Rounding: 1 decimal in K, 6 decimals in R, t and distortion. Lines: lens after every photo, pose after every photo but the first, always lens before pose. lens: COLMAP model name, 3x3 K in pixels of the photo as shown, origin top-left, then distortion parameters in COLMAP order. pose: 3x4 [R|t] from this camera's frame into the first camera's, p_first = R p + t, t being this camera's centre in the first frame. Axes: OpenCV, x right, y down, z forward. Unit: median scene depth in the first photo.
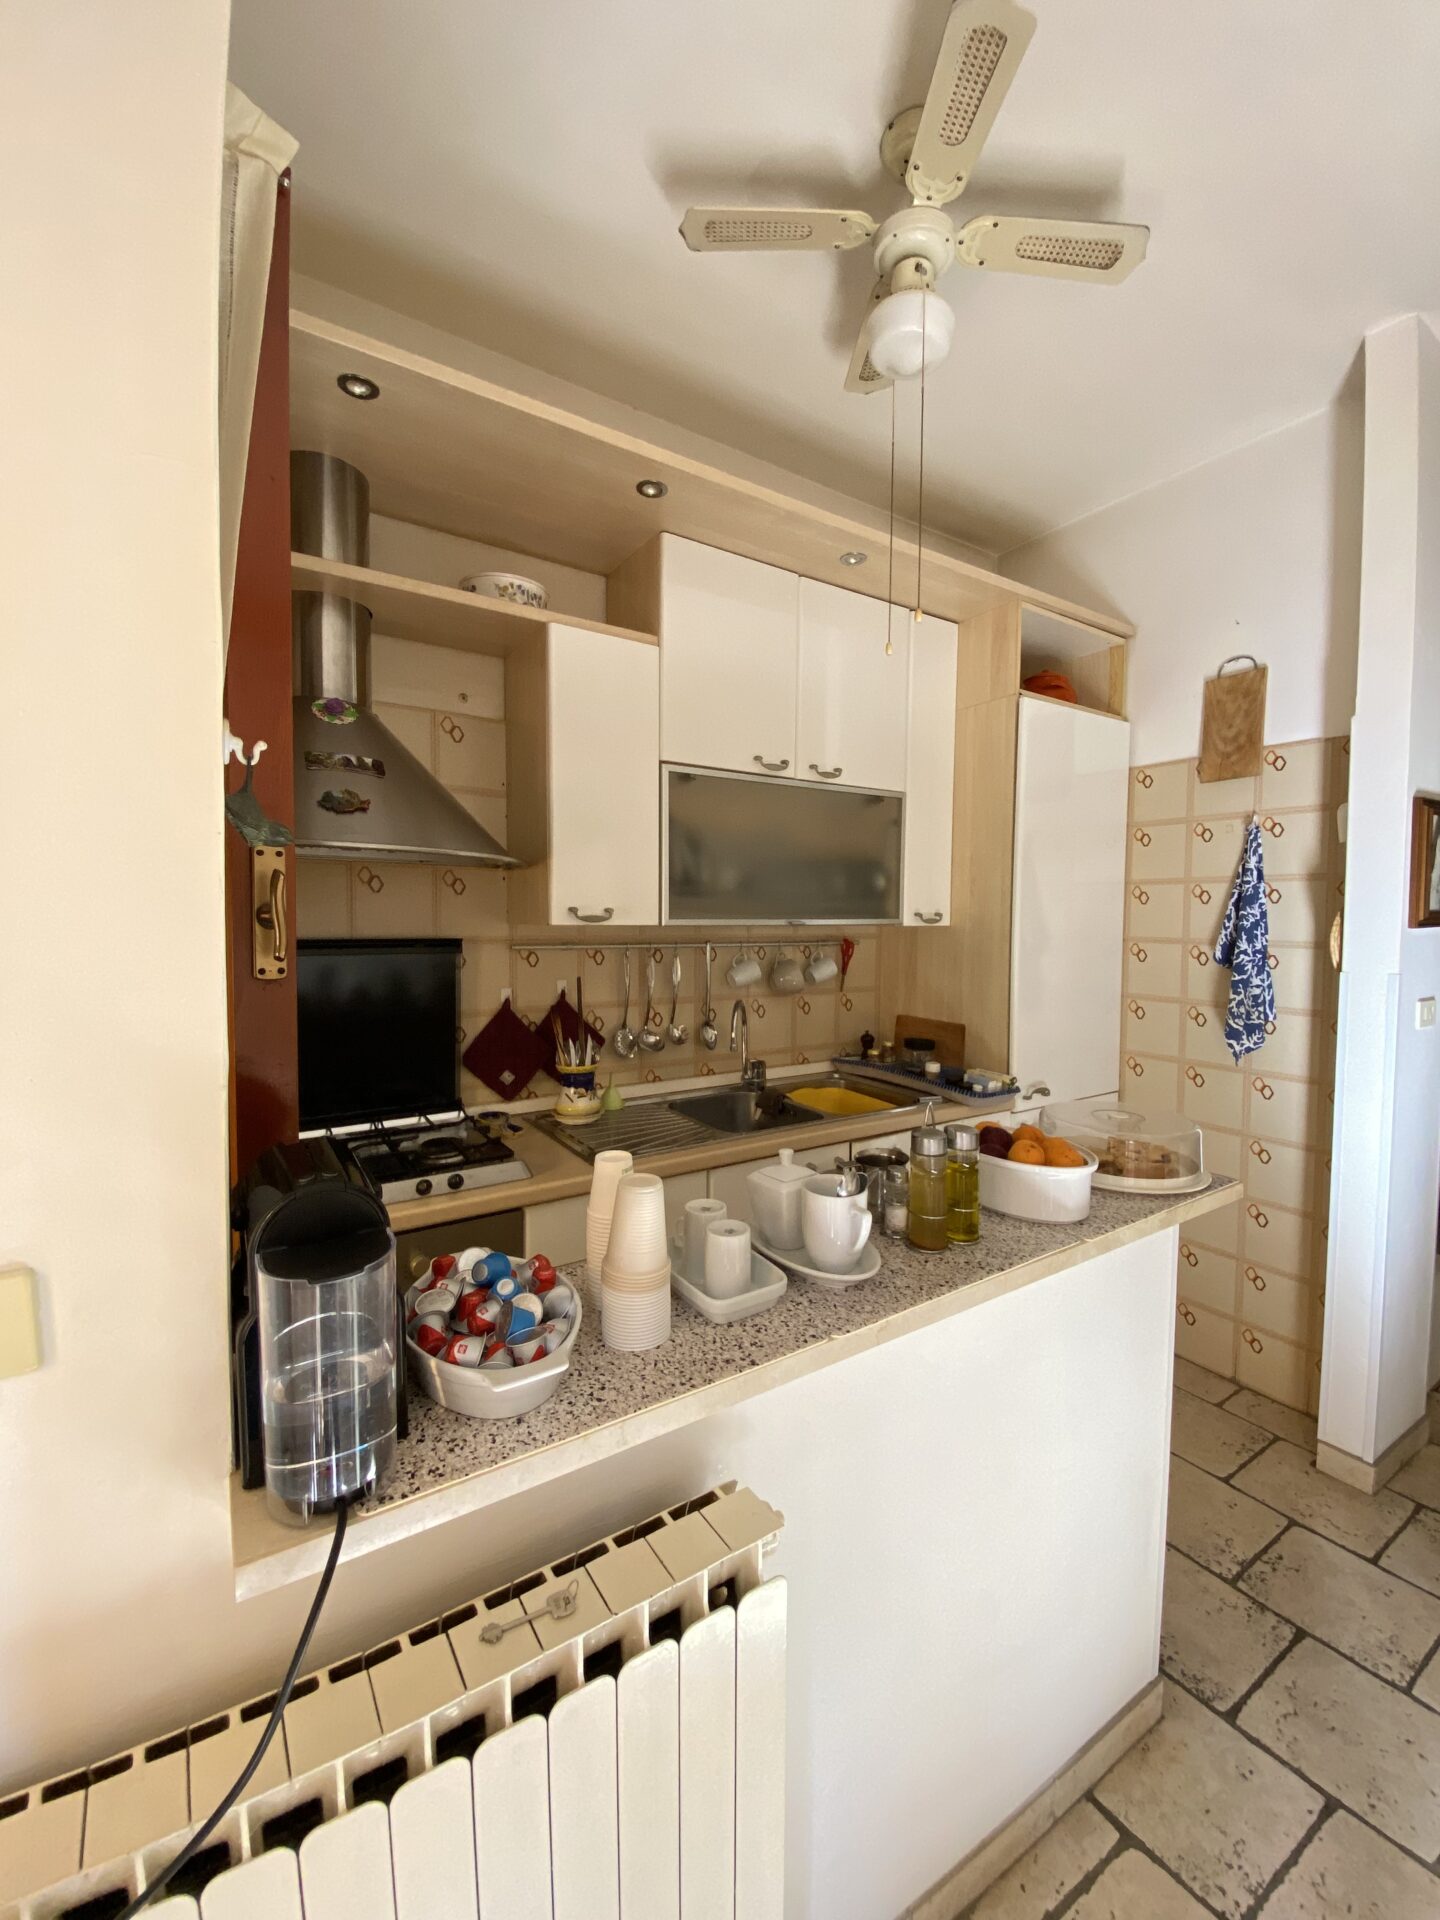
lens RADIAL K [[791.8, 0, 720.9], [0, 791.8, 965.4], [0, 0, 1]] dist [0.002792, -0.000135]
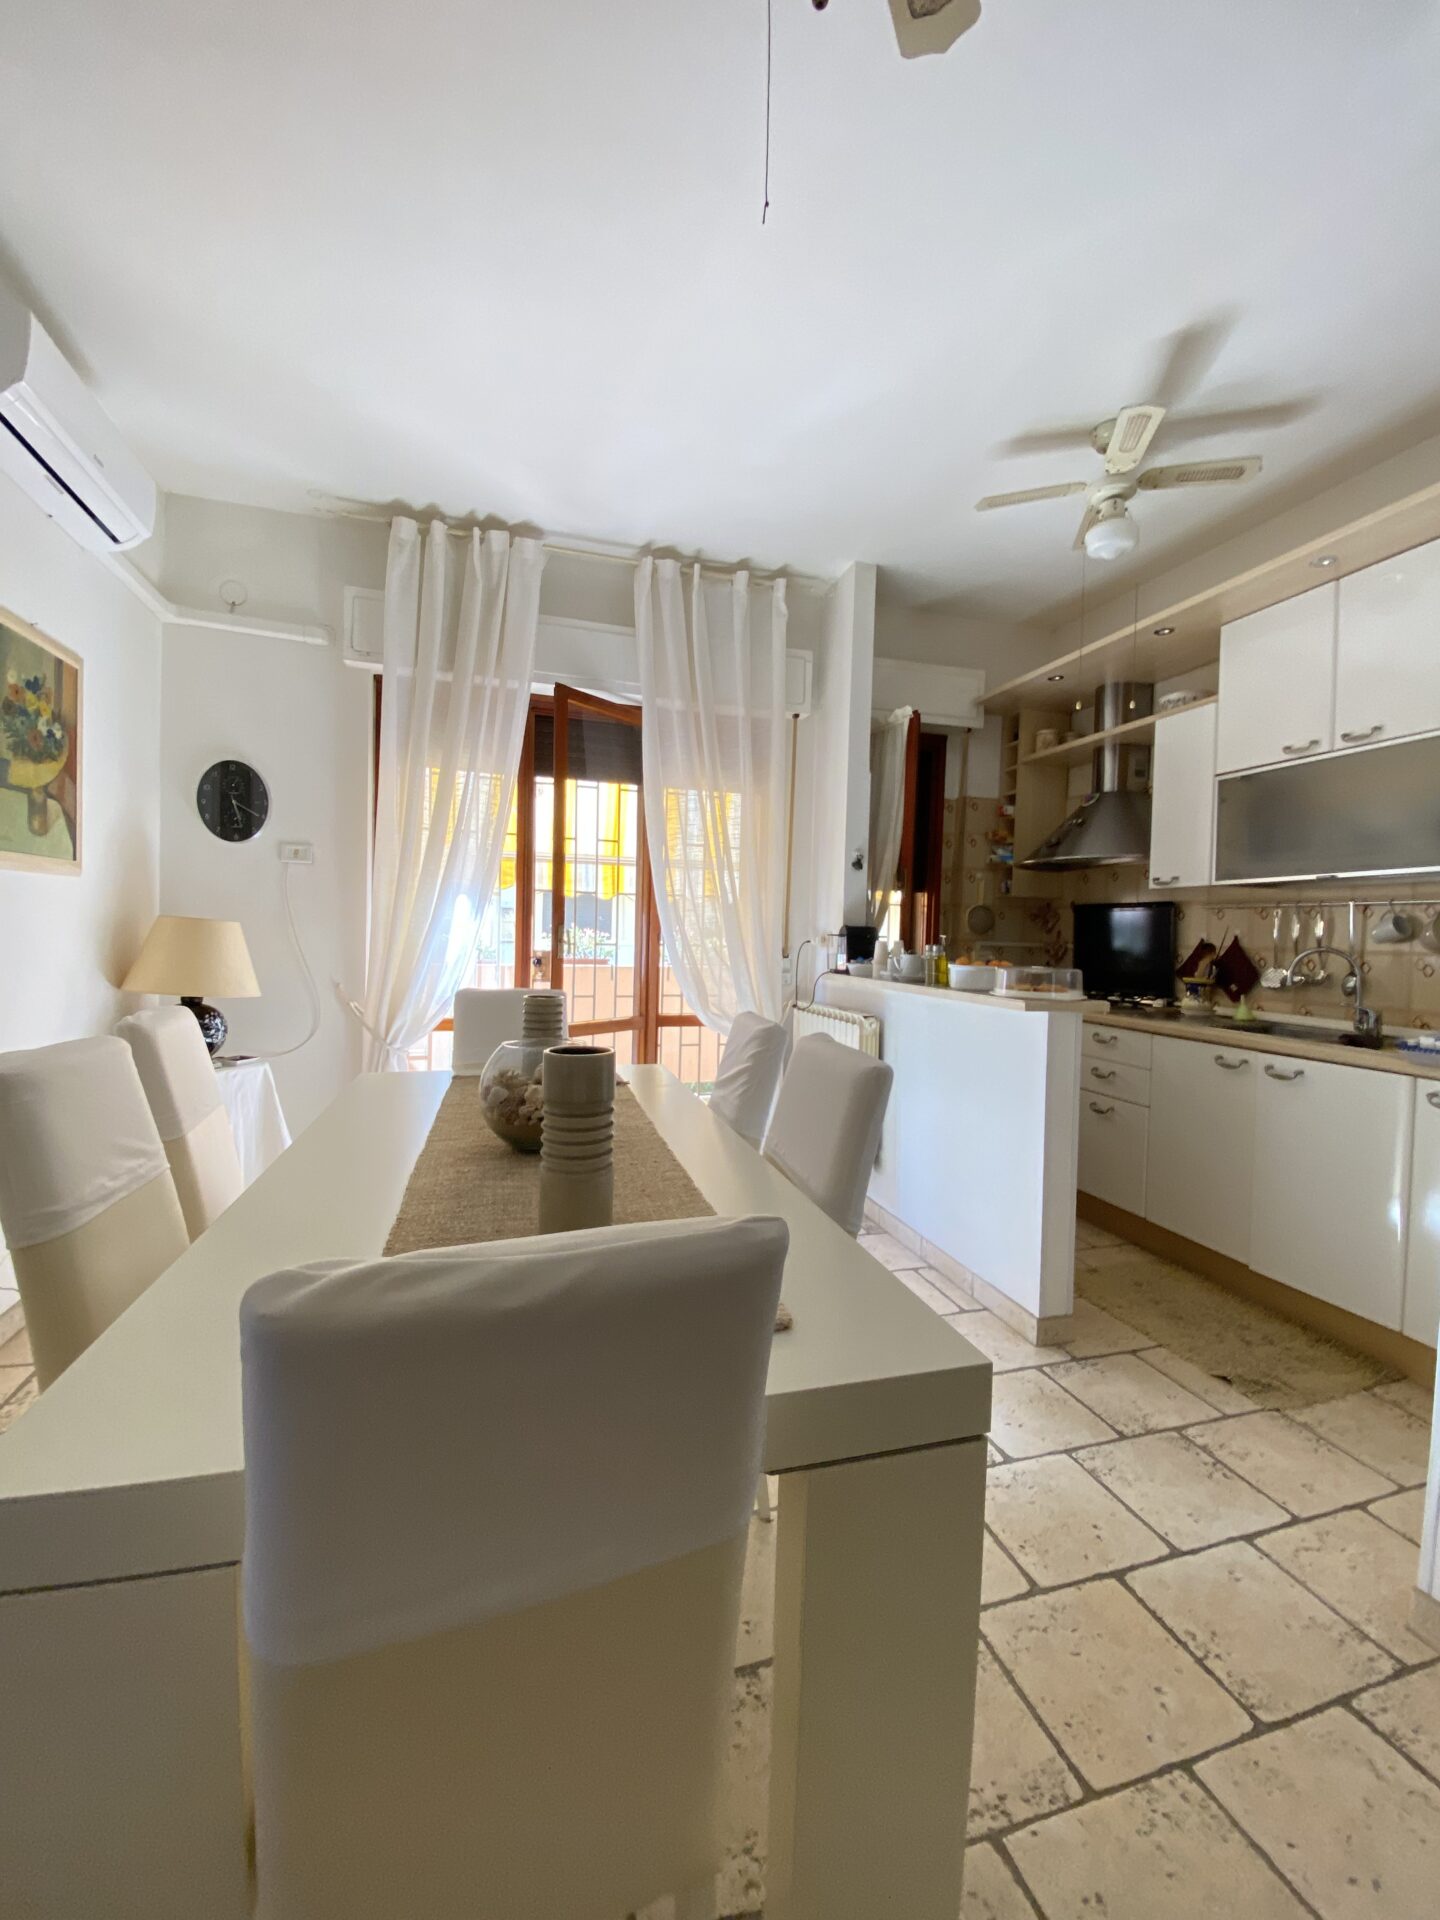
lens RADIAL K [[791.8, 0, 723.5], [0, 791.8, 957.8], [0, 0, 1]] dist [0.002792, -0.000135]
pose [[-0.275294, 0.009795, -0.961310, 1.616000], [-0.083245, 0.995949, 0.033987, 0.111313], [0.957749, 0.089381, -0.273363, 0.544792]]
